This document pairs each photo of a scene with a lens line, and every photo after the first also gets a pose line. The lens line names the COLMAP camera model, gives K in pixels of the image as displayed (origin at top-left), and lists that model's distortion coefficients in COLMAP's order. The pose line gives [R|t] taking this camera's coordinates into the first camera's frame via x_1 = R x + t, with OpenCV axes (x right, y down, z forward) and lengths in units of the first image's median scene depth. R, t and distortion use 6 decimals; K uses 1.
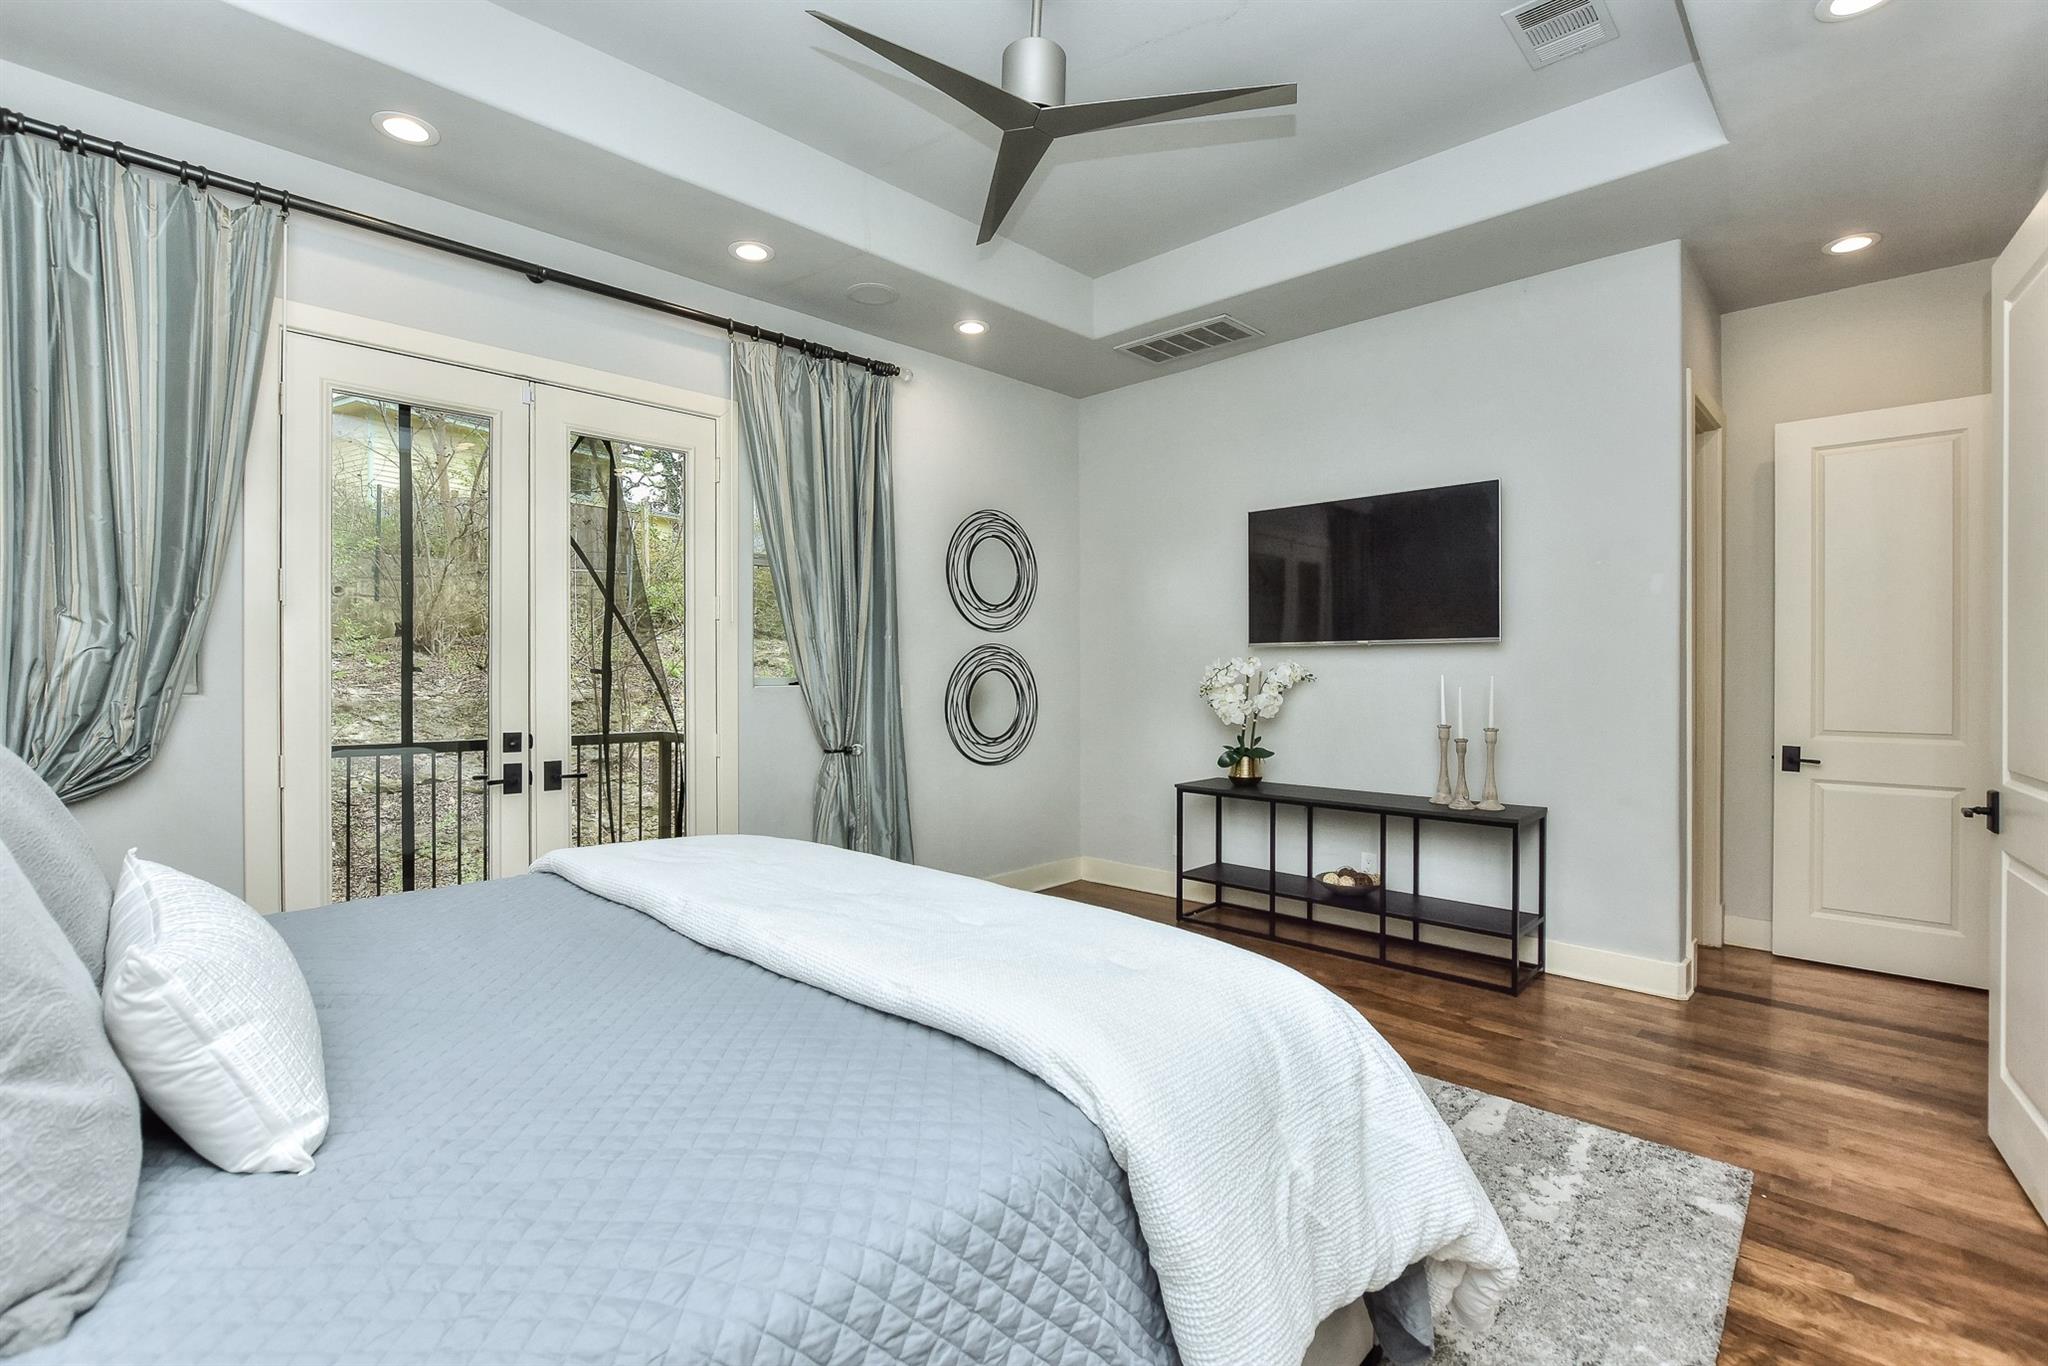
lens RADIAL K [[918.1, 0, 1011.6], [0, 918.1, 684.8], [0, 0, 1]] dist [-0.015707, 0.000481]
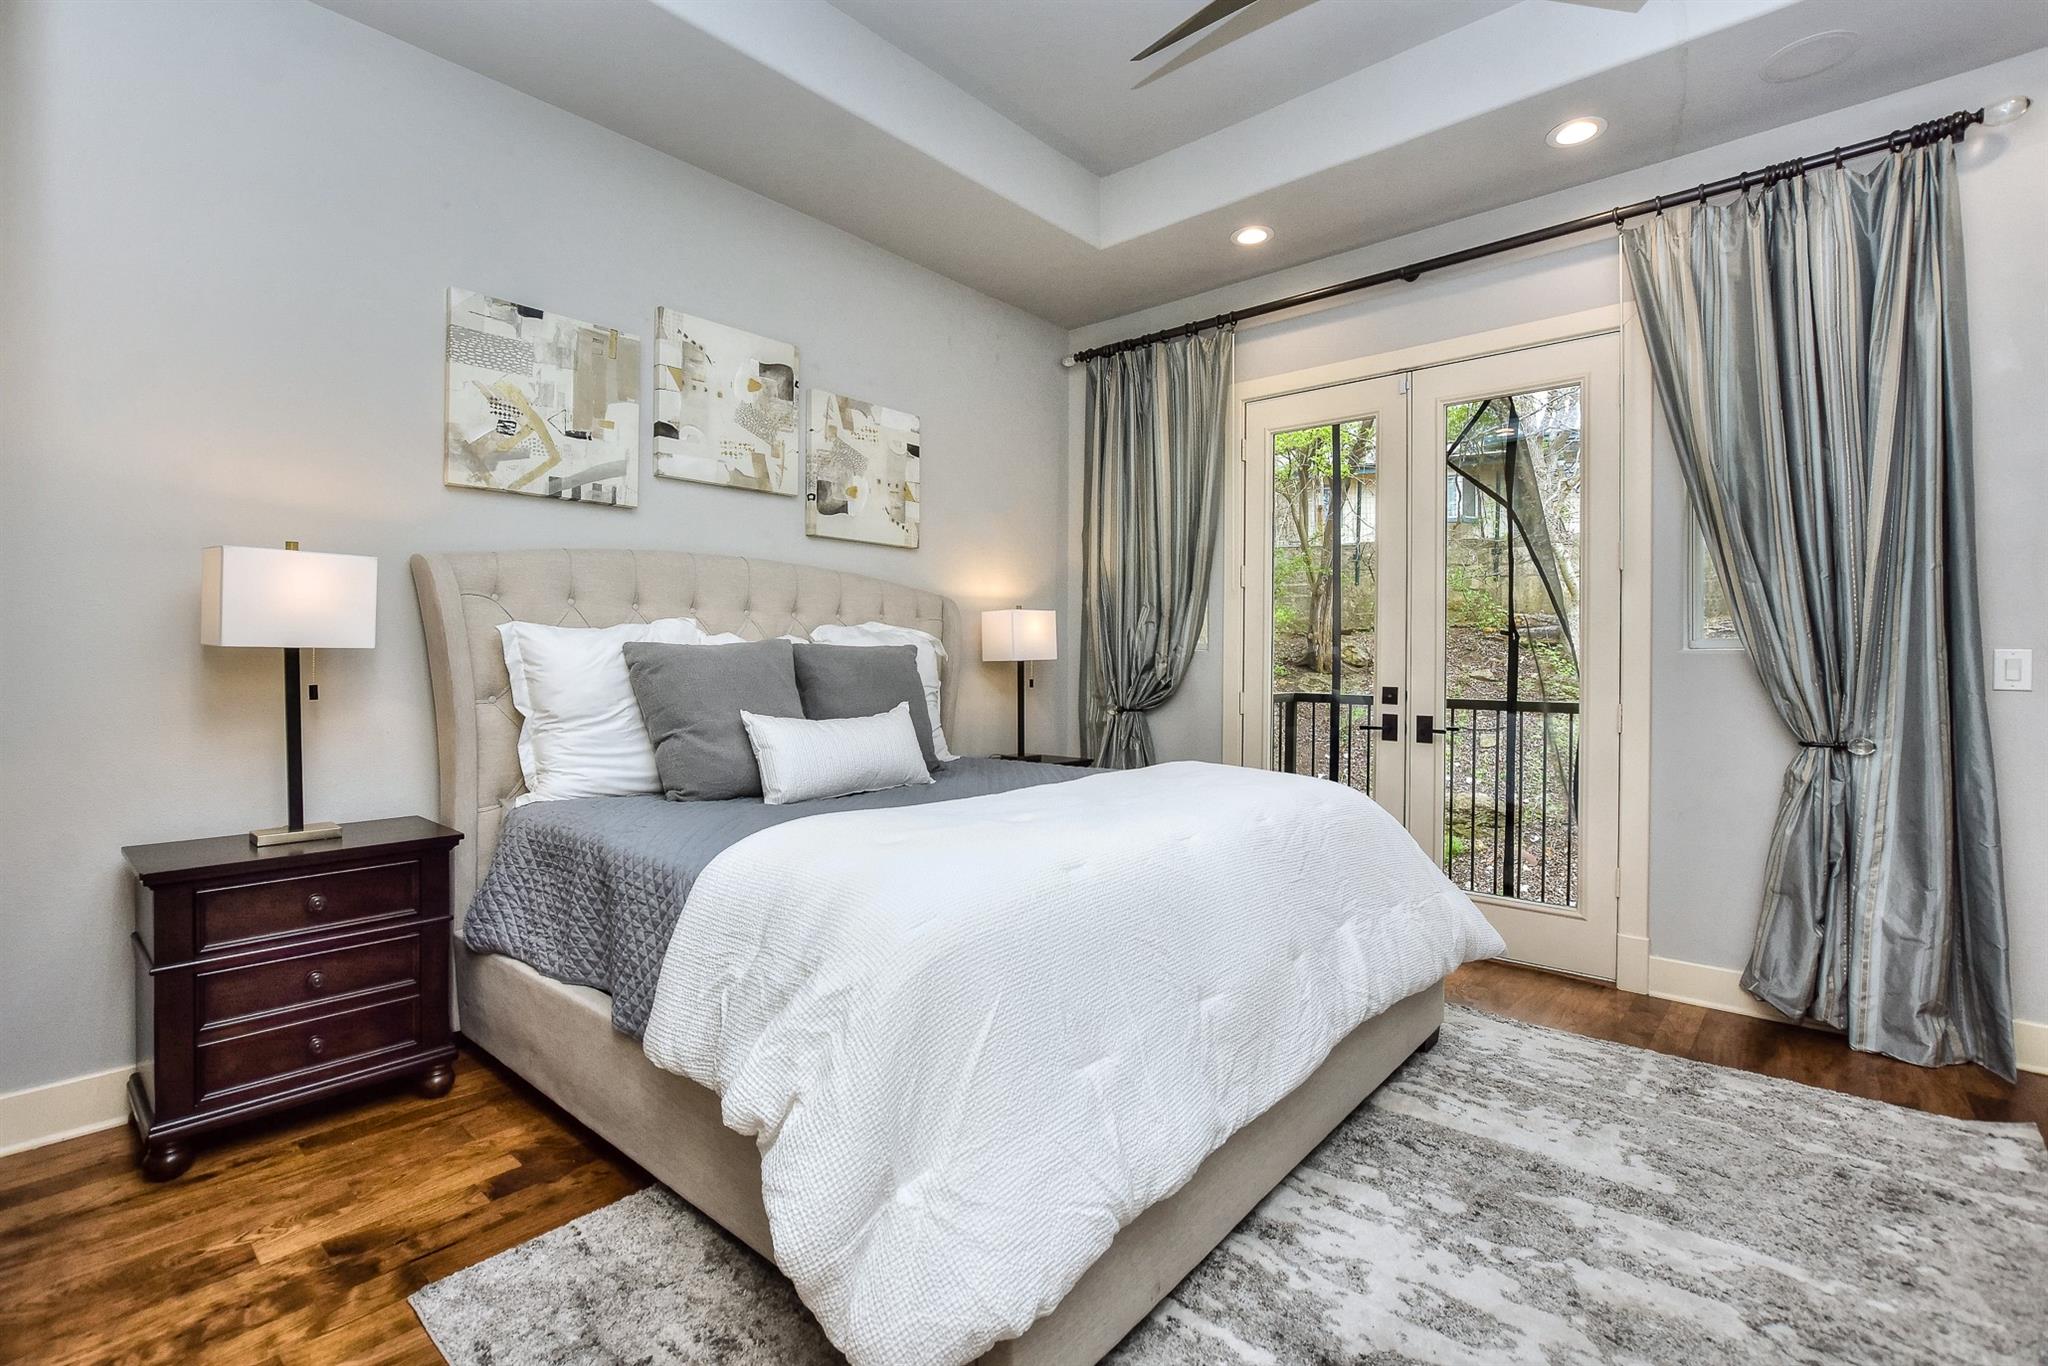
lens RADIAL K [[905.0, 0, 1019.4], [0, 905.0, 675.3], [0, 0, 1]] dist [-0.024105, 0.004613]
pose [[0.062085, 0.027496, -0.997692, 0.541045], [-0.012654, 0.999562, 0.026760, 0.013142], [0.997991, 0.010964, 0.062405, 0.459427]]
